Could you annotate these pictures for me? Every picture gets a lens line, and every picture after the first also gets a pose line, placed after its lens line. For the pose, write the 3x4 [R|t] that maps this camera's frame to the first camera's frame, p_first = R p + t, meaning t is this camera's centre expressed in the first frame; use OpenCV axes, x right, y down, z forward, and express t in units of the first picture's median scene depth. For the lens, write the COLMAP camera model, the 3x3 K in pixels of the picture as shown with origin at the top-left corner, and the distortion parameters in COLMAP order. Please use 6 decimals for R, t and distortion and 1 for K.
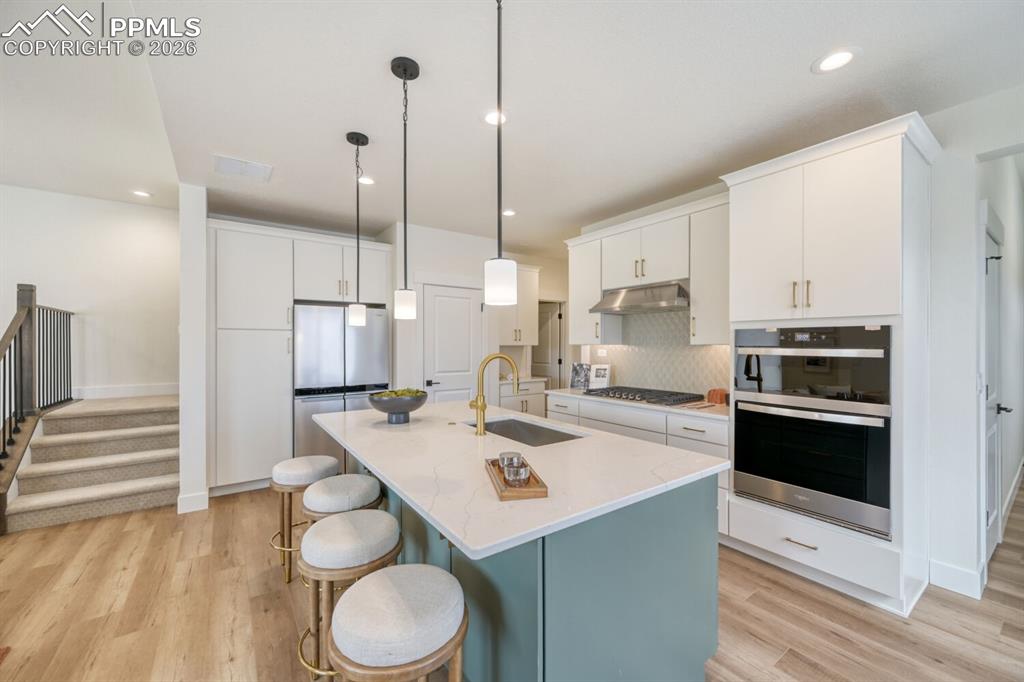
lens RADIAL K [[404.2, 0, 512.3], [0, 404.2, 345.1], [0, 0, 1]] dist [-0.001686, -0.000166]
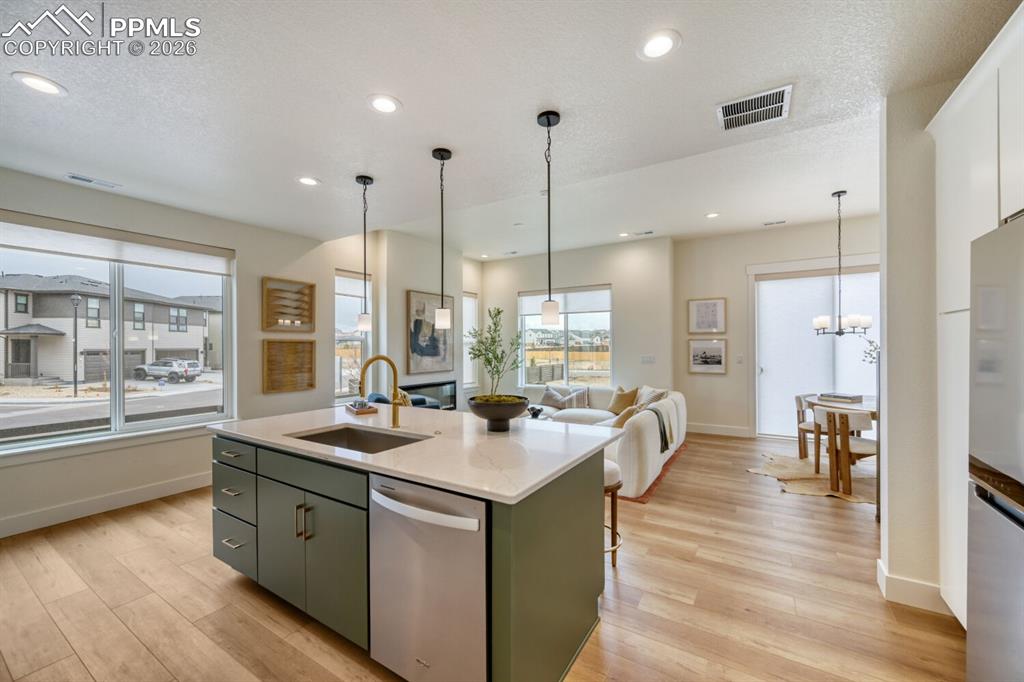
lens RADIAL K [[404.2, 0, 512.3], [0, 404.2, 345.1], [0, 0, 1]] dist [-0.001686, -0.000166]
pose [[-0.926472, 0.004163, -0.376340, 0.049063], [0.004961, 0.999987, -0.001151, -0.007058], [0.376330, -0.002933, -0.926481, 1.804501]]
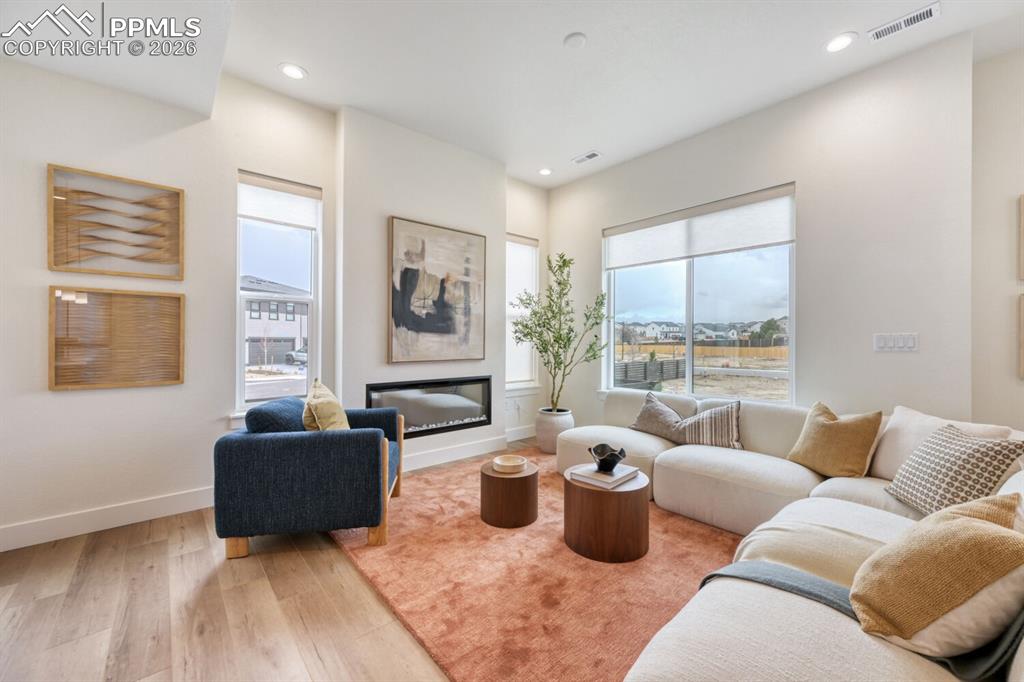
lens RADIAL K [[400.9, 0, 514.5], [0, 400.9, 341.4], [0, 0, 1]] dist [-0.001226, -0.000240]
pose [[-0.995471, -0.004339, -0.094971, -0.566415], [-0.004847, 0.999975, 0.005117, 0.075977], [0.094947, 0.005554, -0.995467, 0.761171]]
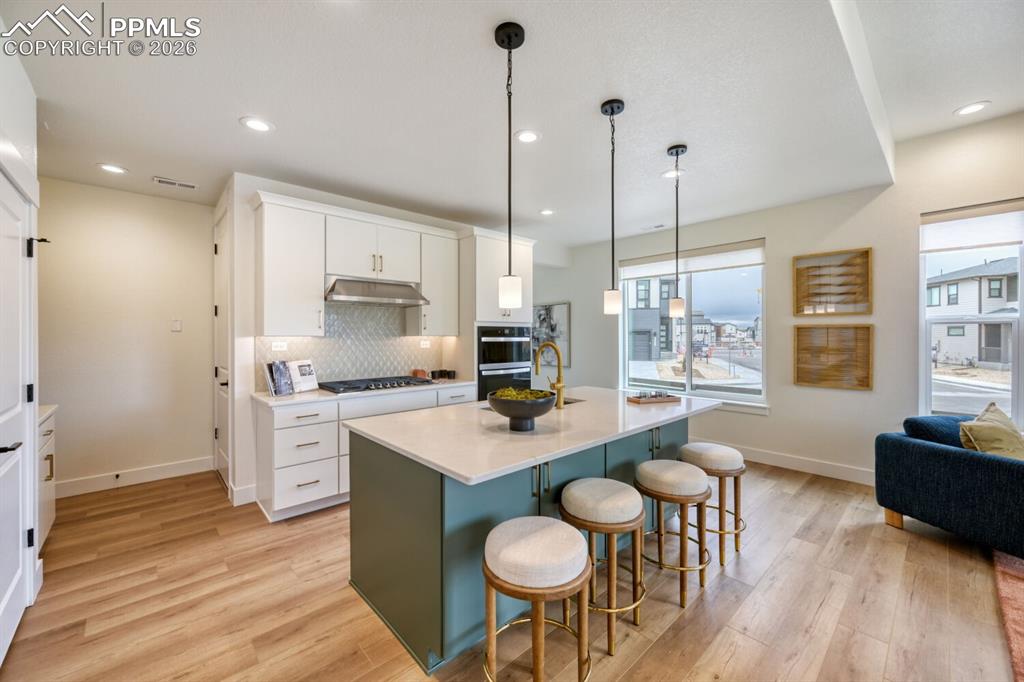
lens RADIAL K [[403.8, 0, 515.4], [0, 403.8, 332.4], [0, 0, 1]] dist [-0.000367, -0.000027]
pose [[-0.126886, 0.003741, 0.991910, -1.061415], [0.002762, 0.999990, -0.003418, -0.008198], [-0.991913, 0.002306, -0.126895, 1.069912]]
